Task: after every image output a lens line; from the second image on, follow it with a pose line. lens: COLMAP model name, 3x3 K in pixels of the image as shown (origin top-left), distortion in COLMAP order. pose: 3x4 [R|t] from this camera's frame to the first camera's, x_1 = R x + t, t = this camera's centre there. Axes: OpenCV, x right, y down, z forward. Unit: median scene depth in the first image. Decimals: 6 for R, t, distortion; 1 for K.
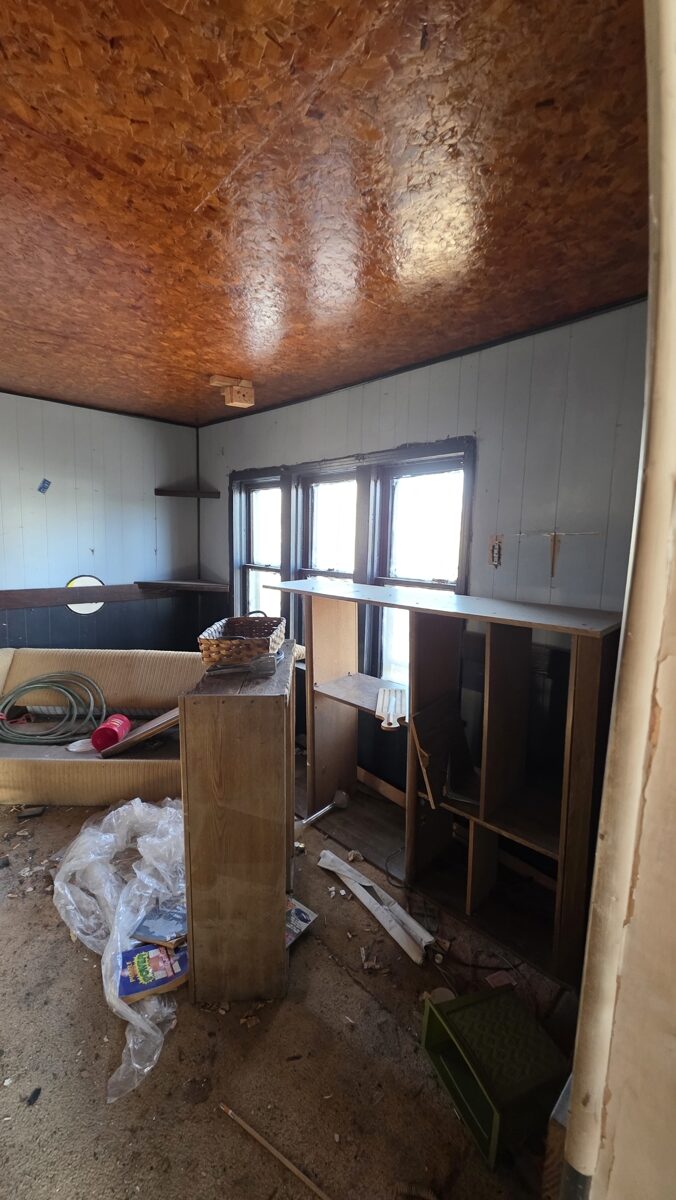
lens RADIAL K [[479.4, 0, 334.0], [0, 479.4, 598.7], [0, 0, 1]] dist [0.003262, 0.000736]
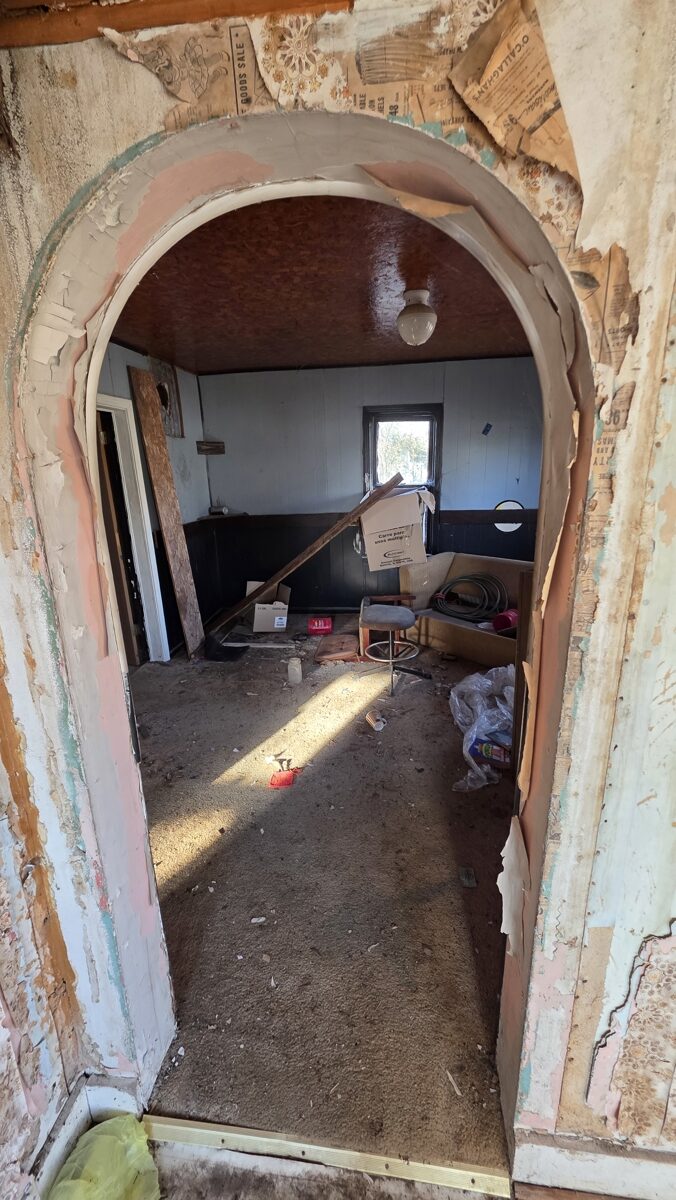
lens RADIAL K [[479.4, 0, 338.9], [0, 479.4, 603.6], [0, 0, 1]] dist [0.003262, 0.000736]
pose [[0.638009, 0.161990, -0.752797, 0.324711], [-0.056432, 0.984829, 0.164093, 0.065985], [0.767958, -0.062211, 0.637471, -0.271532]]
